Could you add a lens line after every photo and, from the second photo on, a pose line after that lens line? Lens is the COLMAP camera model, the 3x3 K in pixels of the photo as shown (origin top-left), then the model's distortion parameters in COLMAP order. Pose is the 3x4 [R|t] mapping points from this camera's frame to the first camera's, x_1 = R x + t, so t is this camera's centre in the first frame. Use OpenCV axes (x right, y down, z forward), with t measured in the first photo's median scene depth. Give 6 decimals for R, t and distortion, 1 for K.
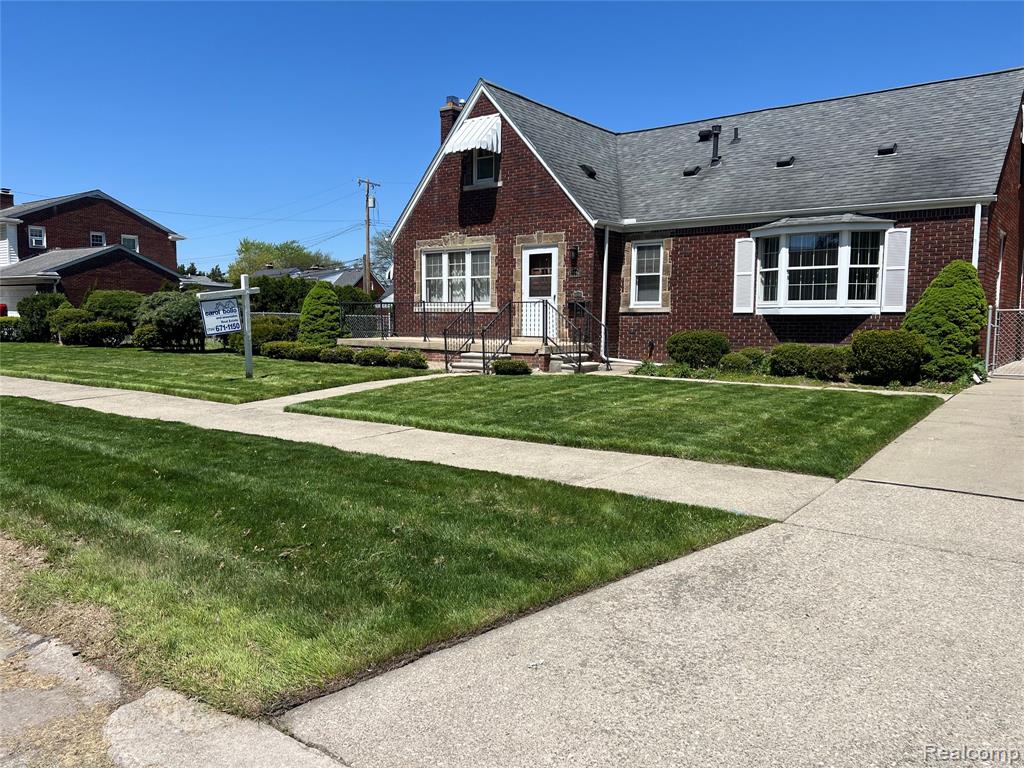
lens RADIAL K [[762.5, 0, 504.7], [0, 762.5, 384.9], [0, 0, 1]] dist [0.035179, -0.042766]
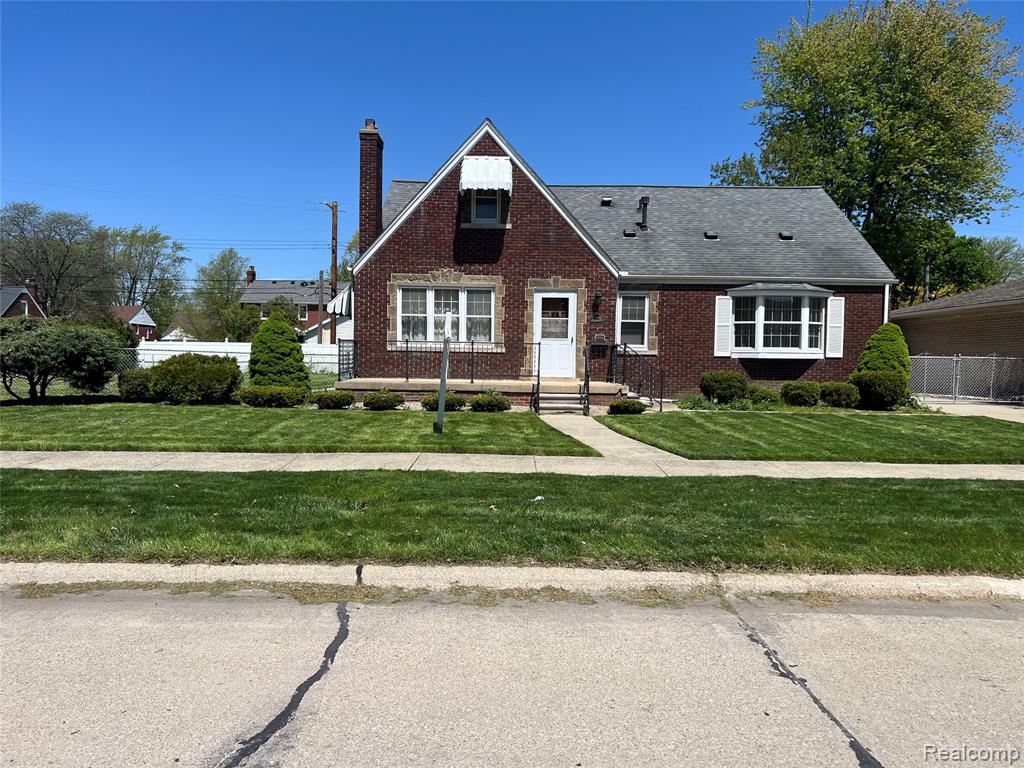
lens RADIAL K [[762.5, 0, 512.0], [0, 762.5, 390.0], [0, 0, 1]] dist [0.035179, -0.042766]
pose [[0.791444, -0.021177, 0.610875, -0.630280], [0.043248, 0.998835, -0.021406, -0.025442], [-0.609710, 0.043361, 0.791438, 0.212183]]
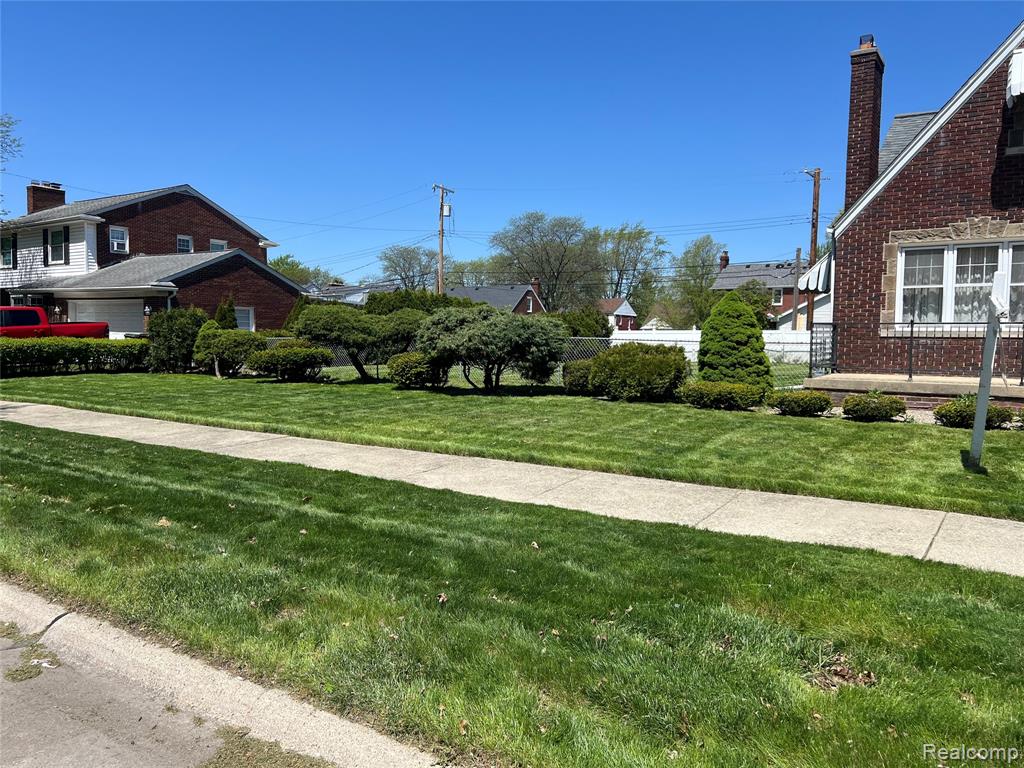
lens RADIAL K [[762.5, 0, 512.7], [0, 762.5, 394.7], [0, 0, 1]] dist [0.035179, -0.042766]
pose [[0.998337, -0.000712, 0.057651, -0.543723], [0.001475, 0.999912, -0.013197, -0.040451], [-0.057637, 0.013260, 0.998250, 0.384850]]
